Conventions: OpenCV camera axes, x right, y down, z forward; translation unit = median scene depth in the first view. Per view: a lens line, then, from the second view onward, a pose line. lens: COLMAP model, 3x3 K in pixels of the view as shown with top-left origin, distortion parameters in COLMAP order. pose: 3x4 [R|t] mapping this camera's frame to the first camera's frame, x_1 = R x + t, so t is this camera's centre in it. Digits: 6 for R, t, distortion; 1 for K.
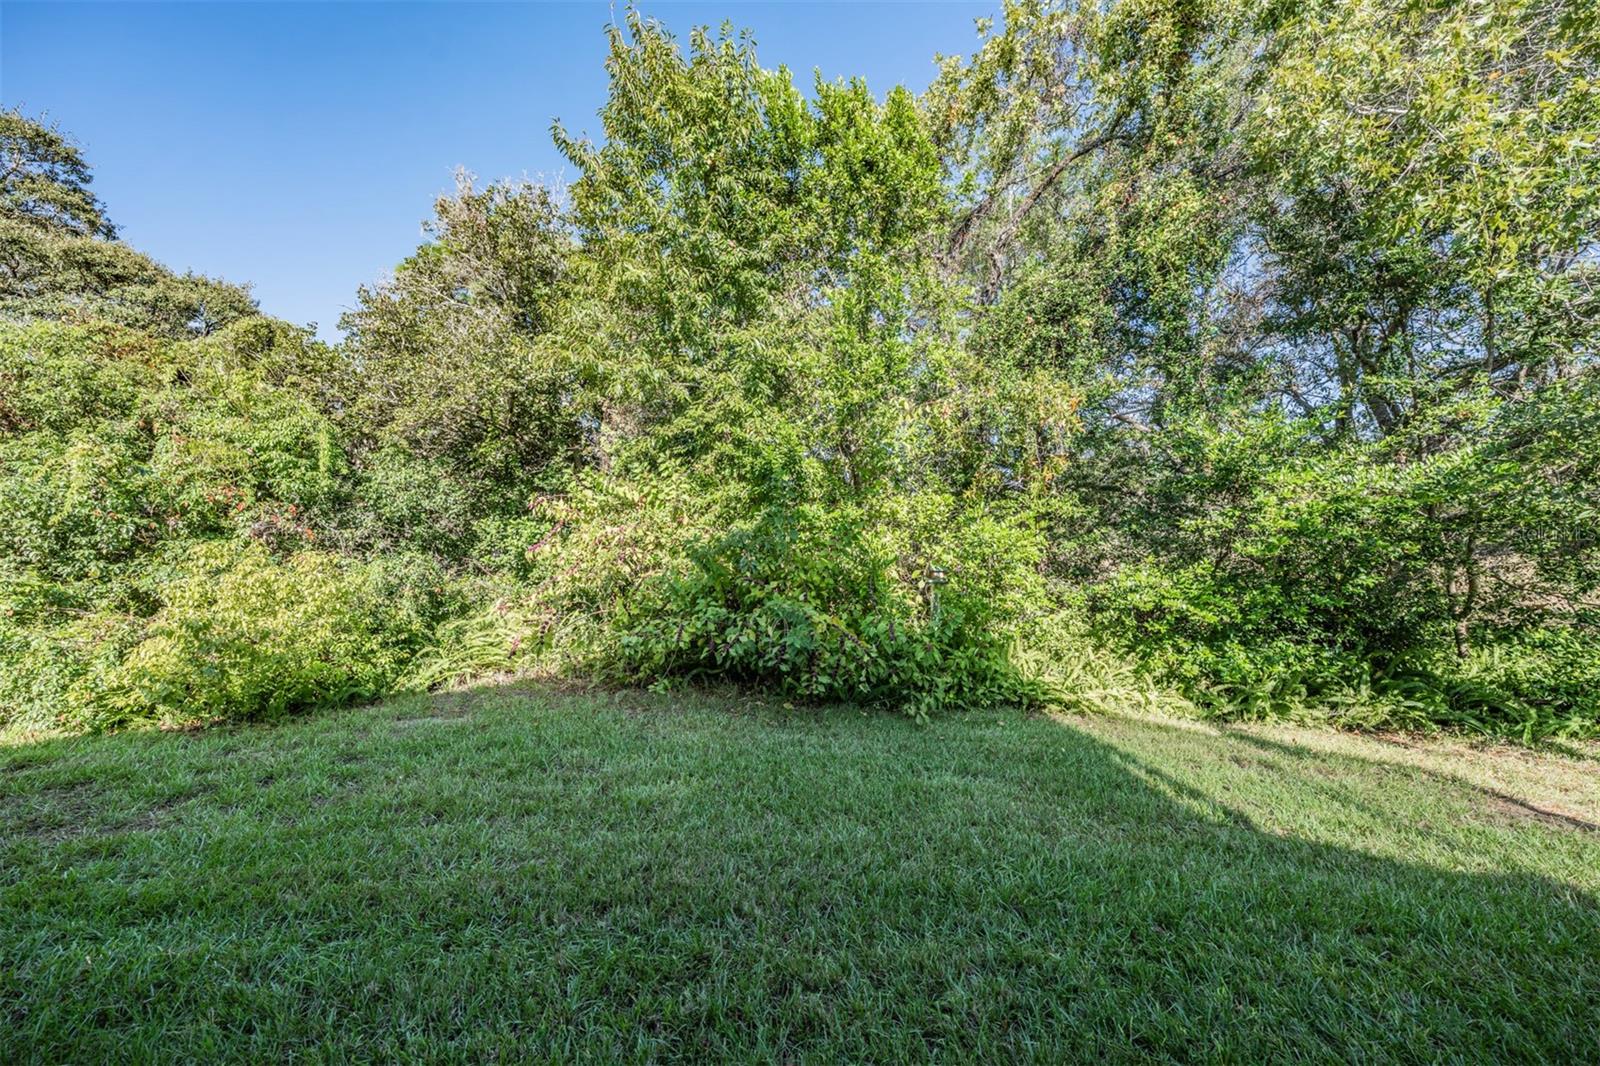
lens RADIAL K [[540.6, 0, 800.0], [0, 540.6, 533.0], [0, 0, 1]] dist [0.001085, 0.000139]
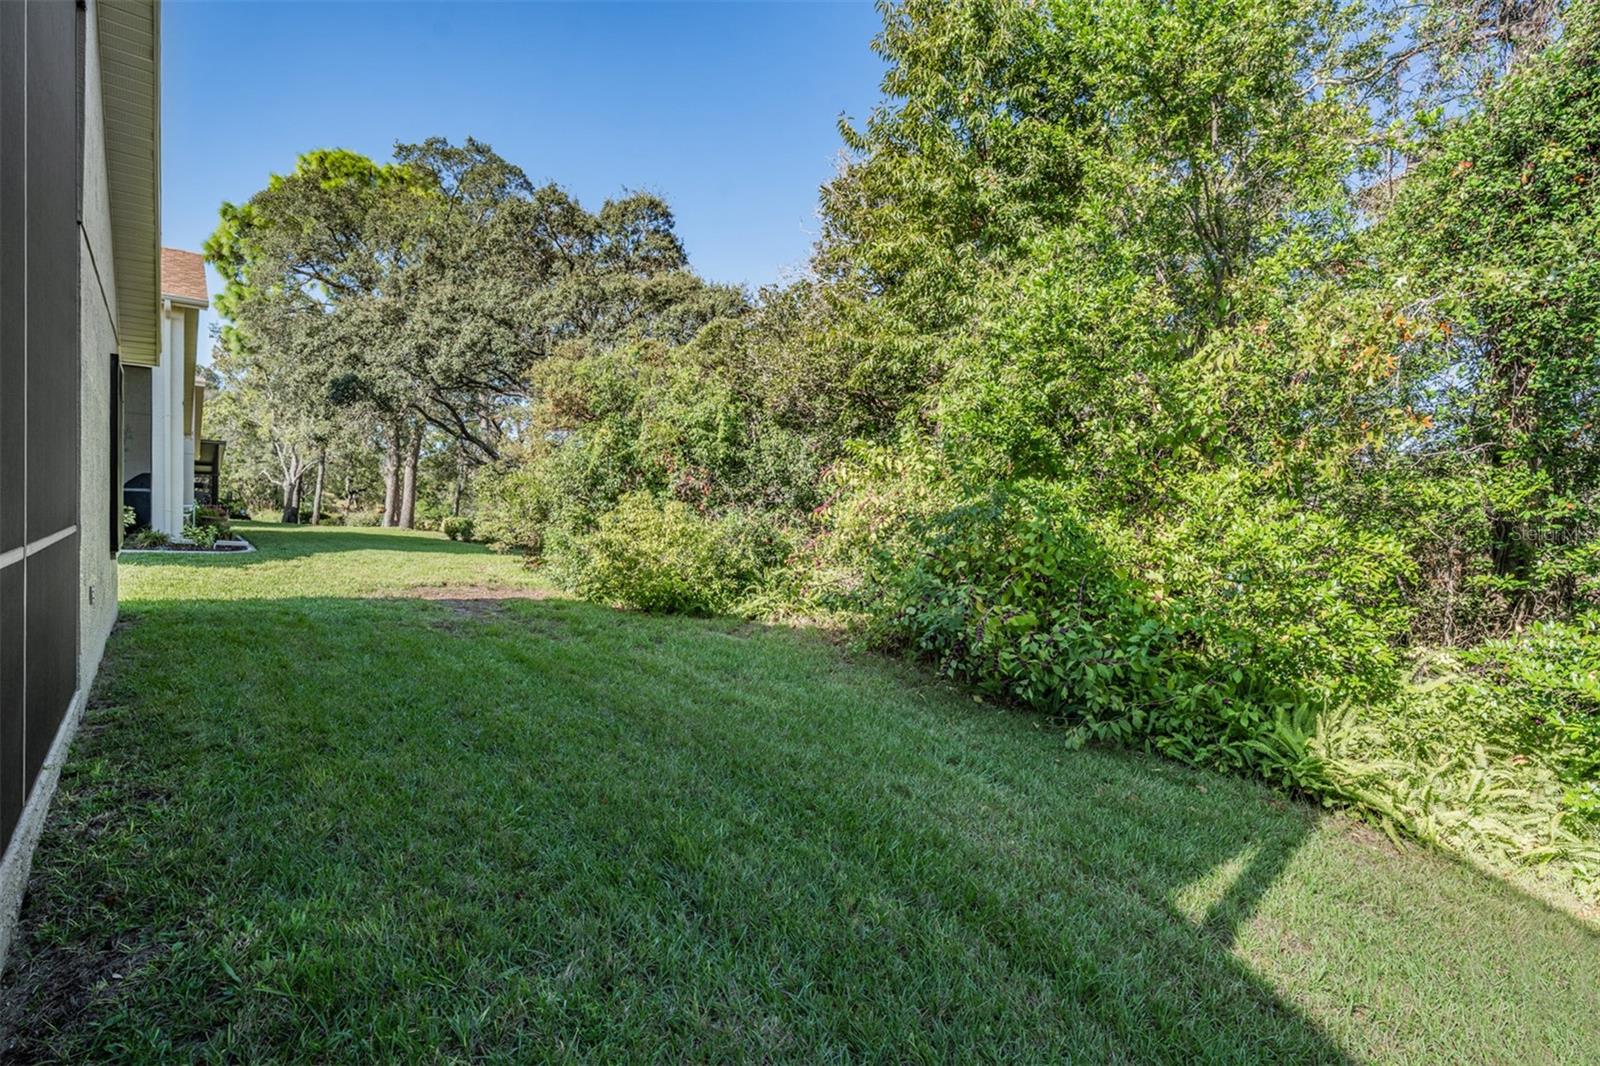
lens RADIAL K [[748.3, 0, 800.0], [0, 748.3, 533.0], [0, 0, 1]] dist [0.009093, -0.000406]
pose [[0.676636, 0.077595, -0.732218, 0.635776], [-0.051741, 0.996984, 0.057840, -0.011696], [0.734498, -0.001251, 0.678610, -0.082358]]
